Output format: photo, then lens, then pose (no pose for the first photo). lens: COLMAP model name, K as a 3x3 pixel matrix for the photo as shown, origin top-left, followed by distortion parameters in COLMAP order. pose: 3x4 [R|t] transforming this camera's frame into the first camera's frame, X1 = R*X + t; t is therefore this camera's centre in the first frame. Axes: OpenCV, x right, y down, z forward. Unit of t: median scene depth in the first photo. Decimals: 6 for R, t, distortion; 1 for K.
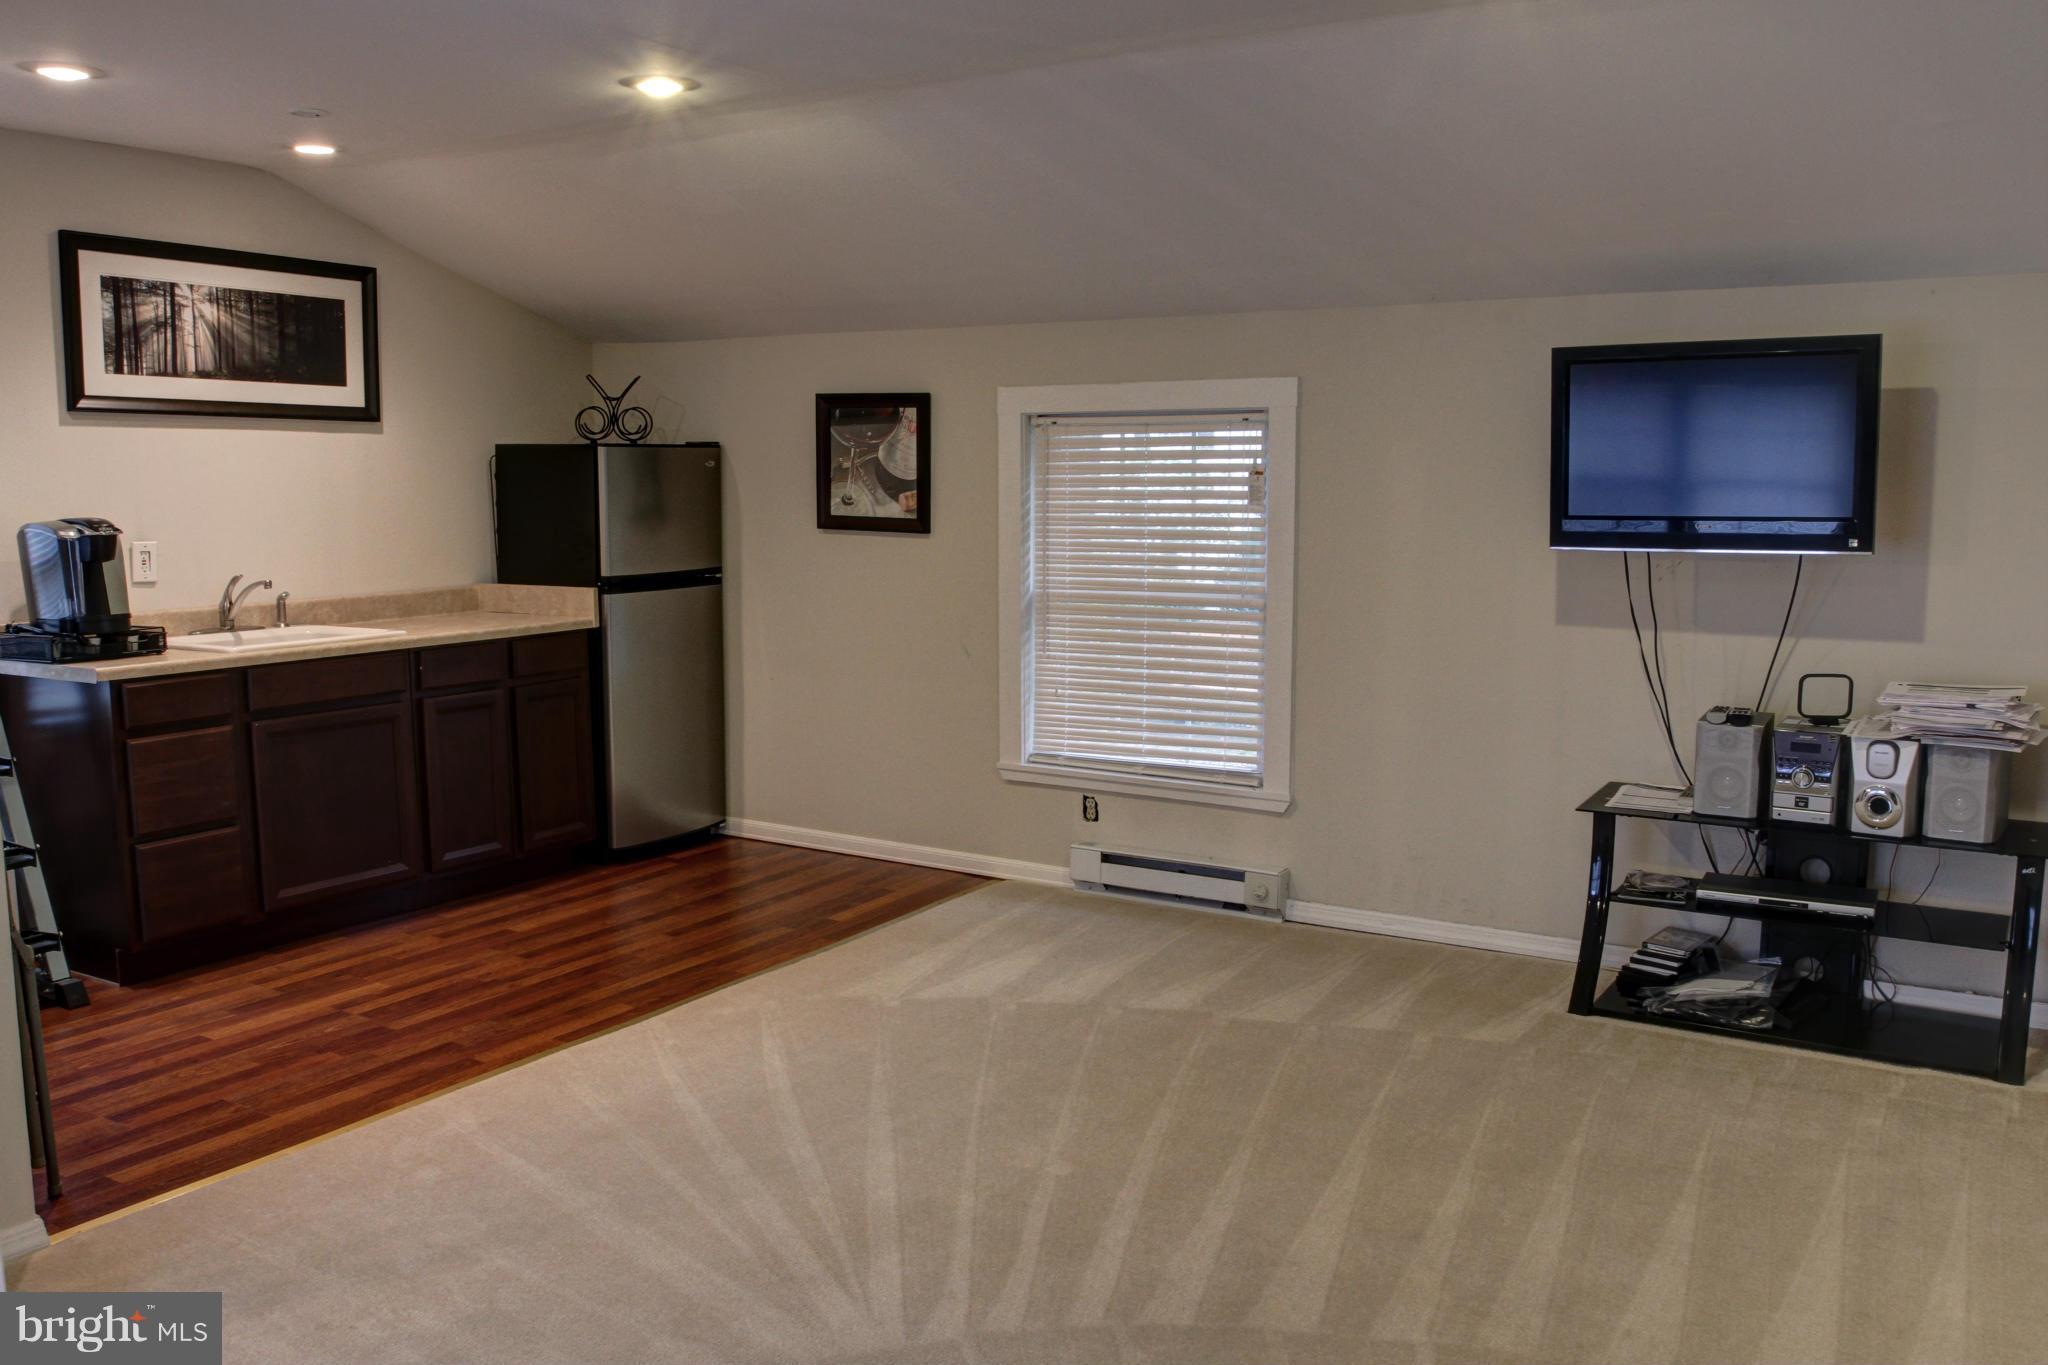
lens RADIAL K [[1682.5, 0, 1023.2], [0, 1682.5, 684.4], [0, 0, 1]] dist [-0.081009, 0.043874]
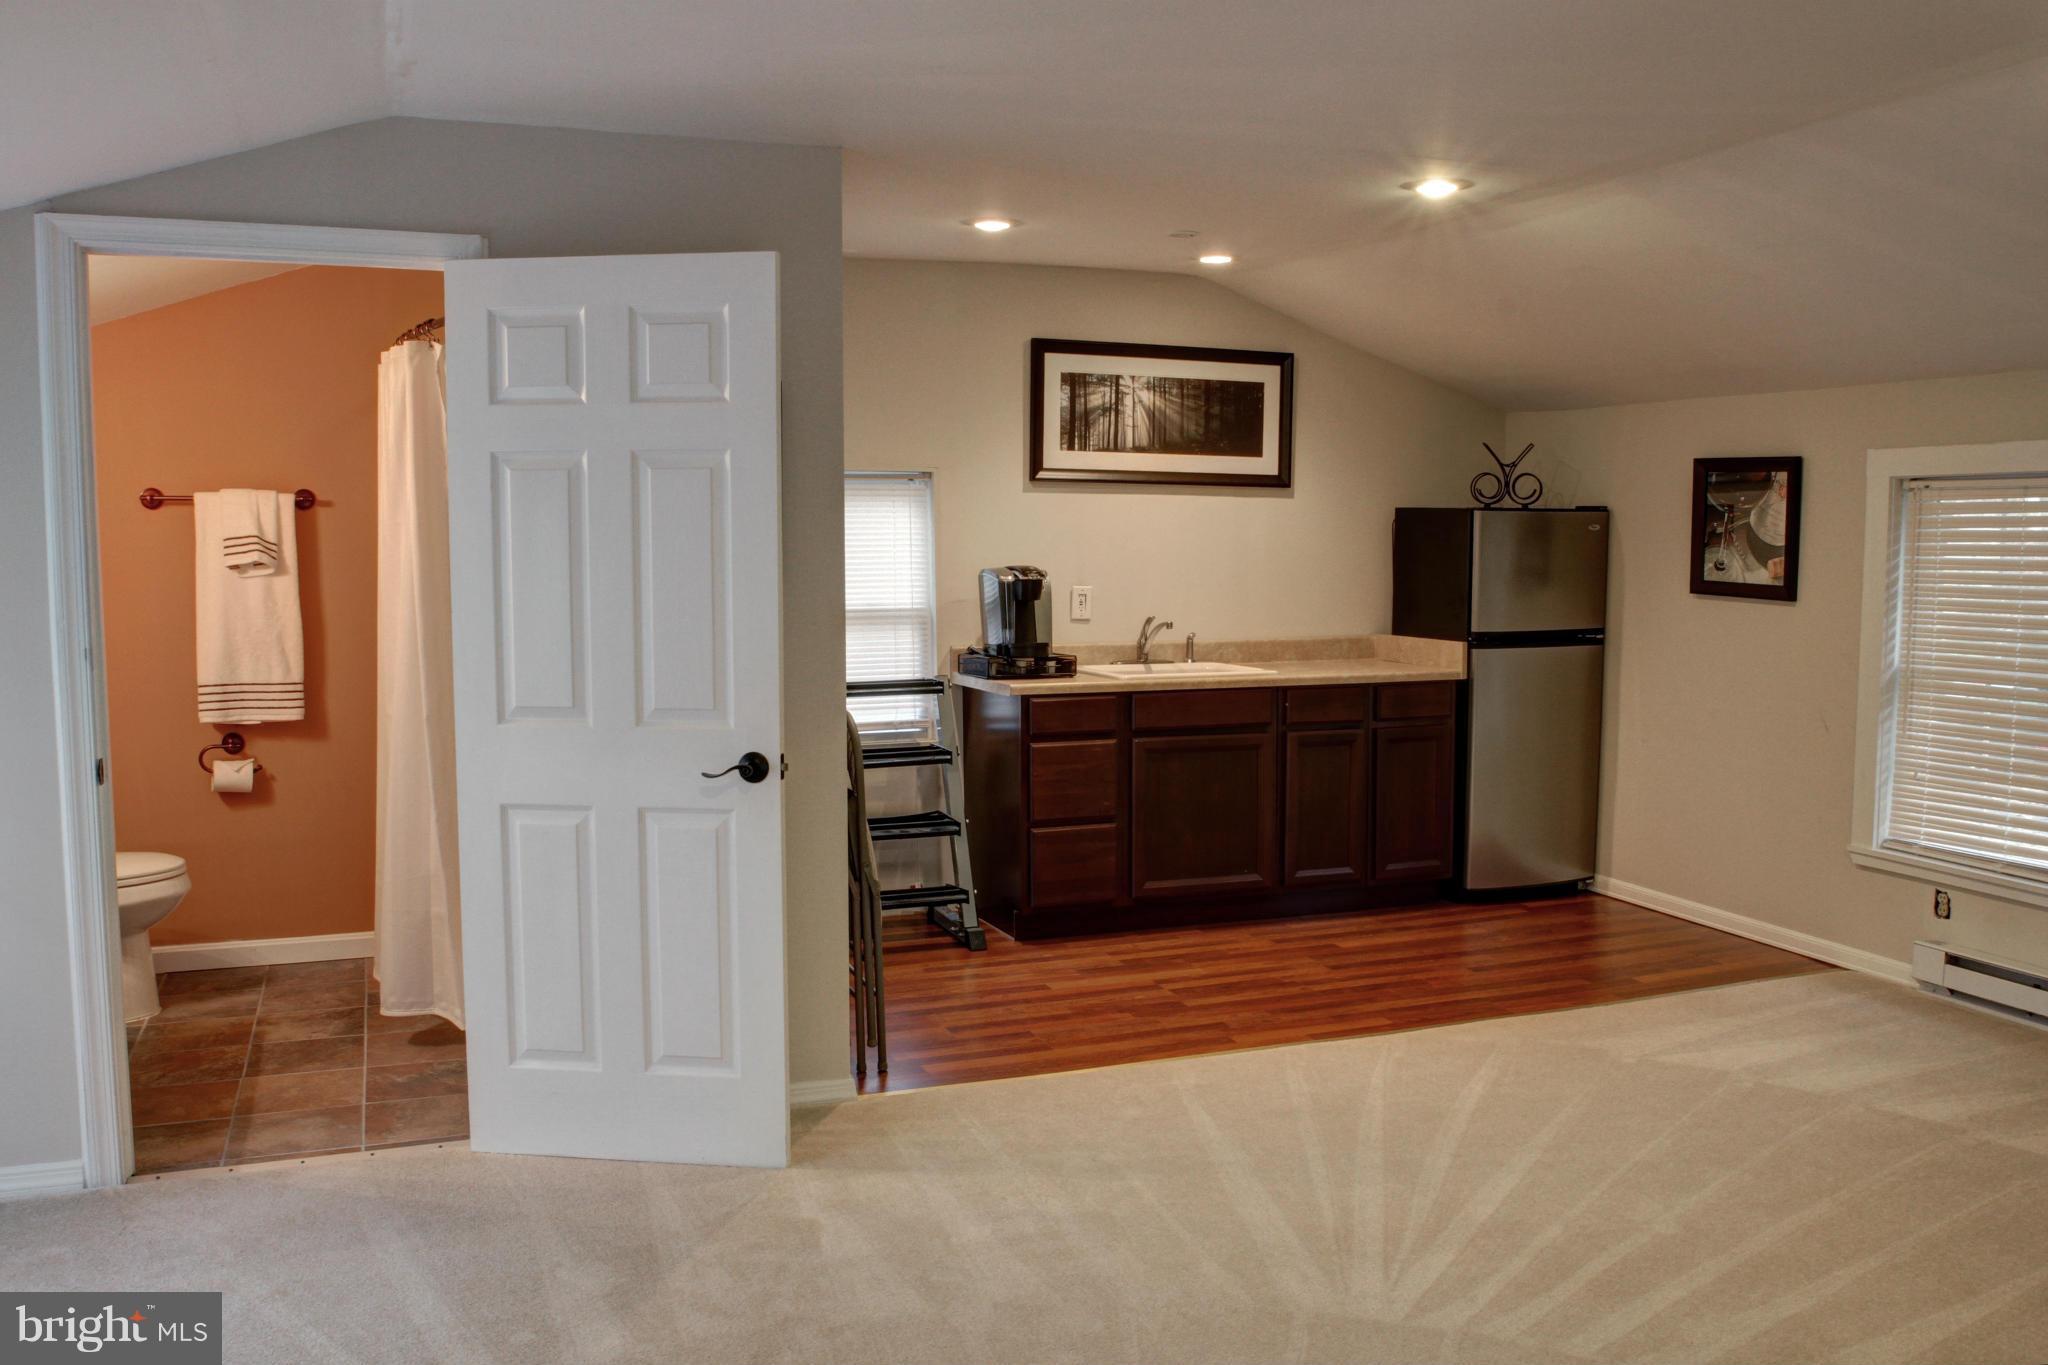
lens RADIAL K [[1682.5, 0, 1020.6], [0, 1682.5, 679.4], [0, 0, 1]] dist [-0.081009, 0.043874]
pose [[0.805030, 0.055169, -0.590663, 0.176599], [-0.077613, 0.996903, -0.012668, 0.001772], [0.588135, 0.056041, 0.806819, -0.032237]]
